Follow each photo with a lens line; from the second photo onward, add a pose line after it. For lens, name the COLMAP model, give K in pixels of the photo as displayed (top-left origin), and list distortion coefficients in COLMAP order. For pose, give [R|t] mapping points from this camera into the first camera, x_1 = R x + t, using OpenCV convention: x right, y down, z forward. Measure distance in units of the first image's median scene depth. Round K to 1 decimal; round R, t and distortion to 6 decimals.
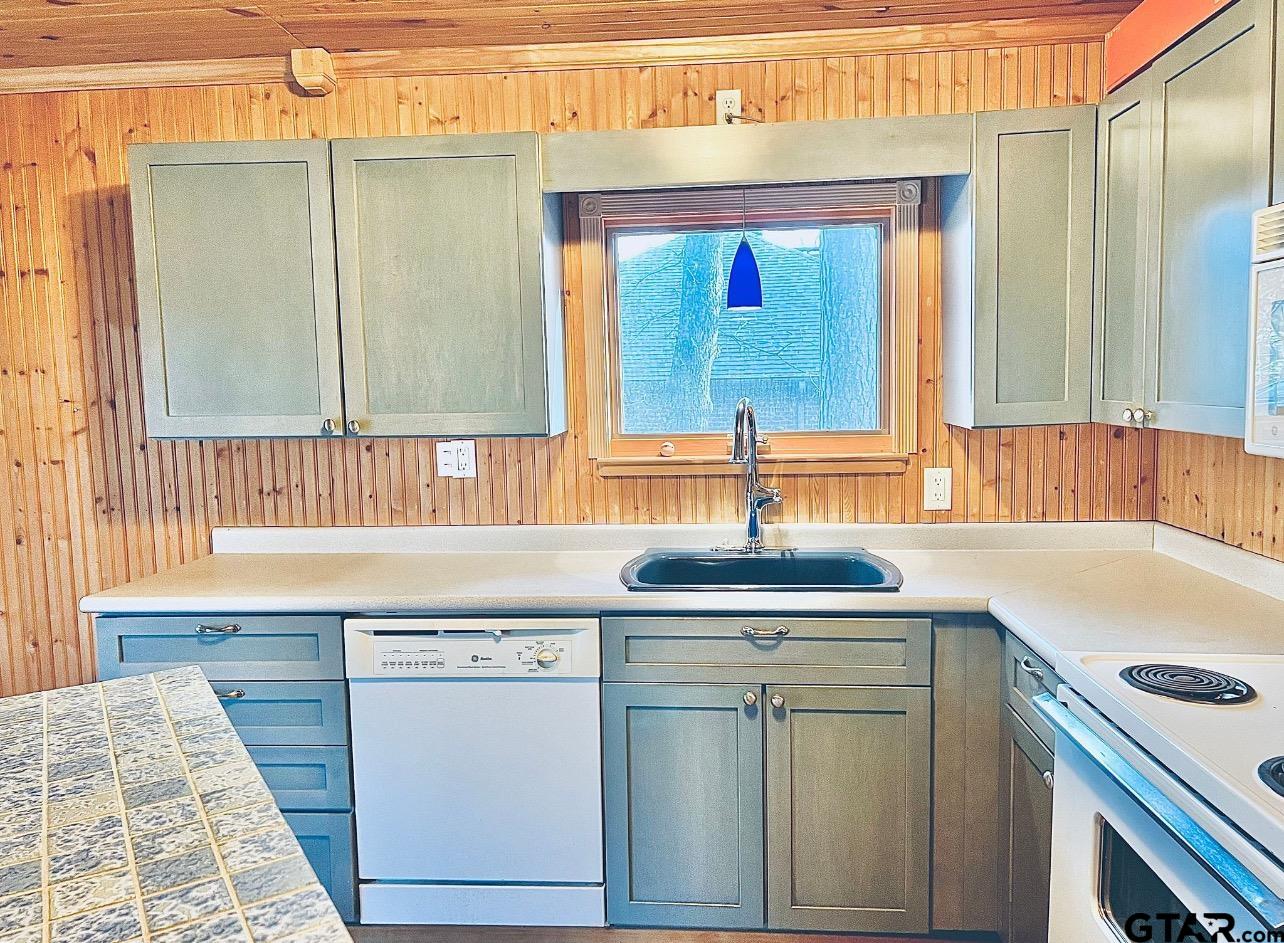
lens RADIAL K [[967.4, 0, 640.4], [0, 967.4, 476.2], [0, 0, 1]] dist [0.027605, -0.014524]
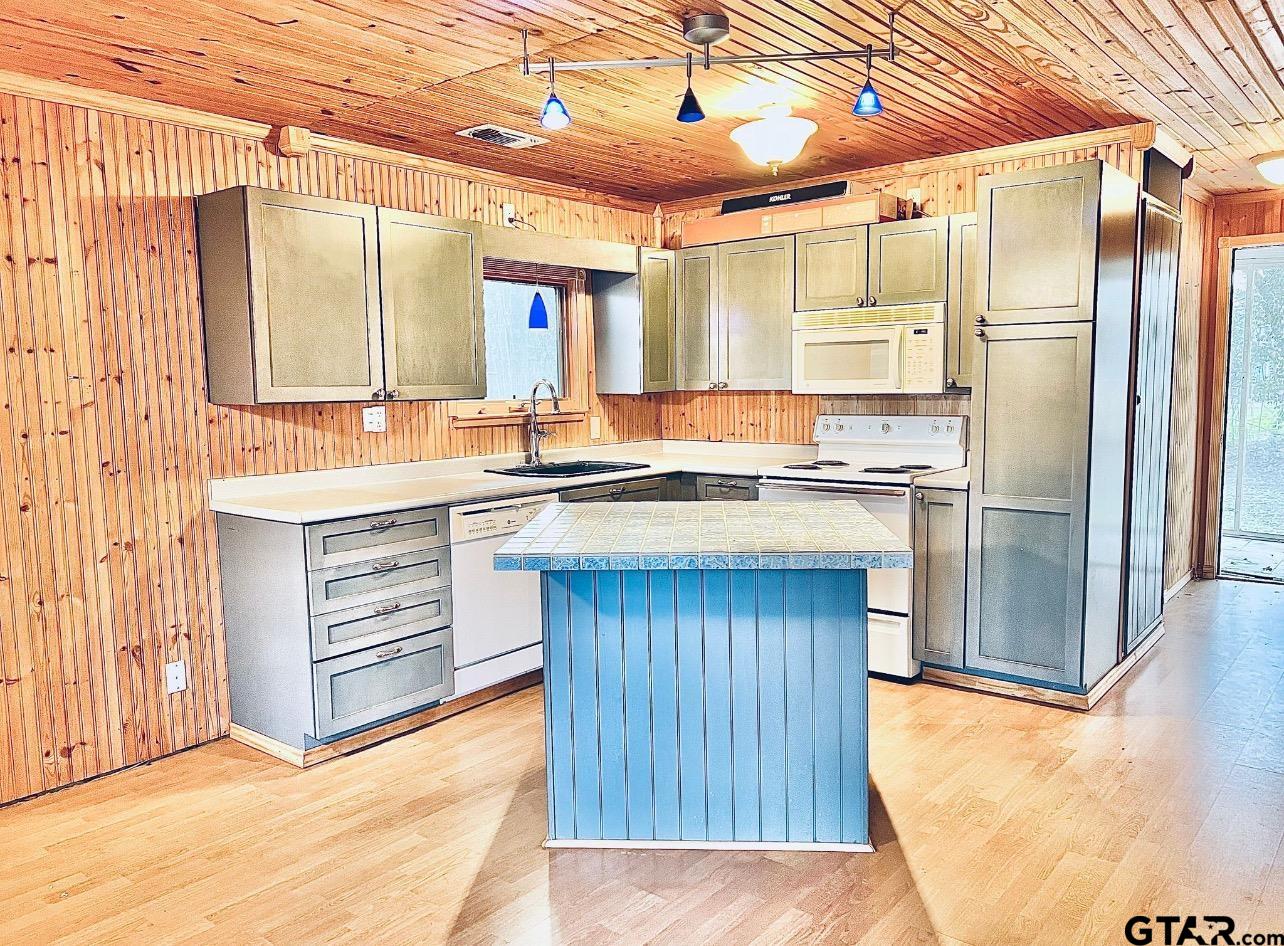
lens RADIAL K [[967.4, 0, 644.2], [0, 967.4, 483.6], [0, 0, 1]] dist [0.027605, -0.014524]
pose [[0.577025, -0.077268, 0.813063, -1.186877], [0.082055, 0.995962, 0.036416, 0.060294], [-0.812594, 0.045703, 0.581035, -0.188424]]
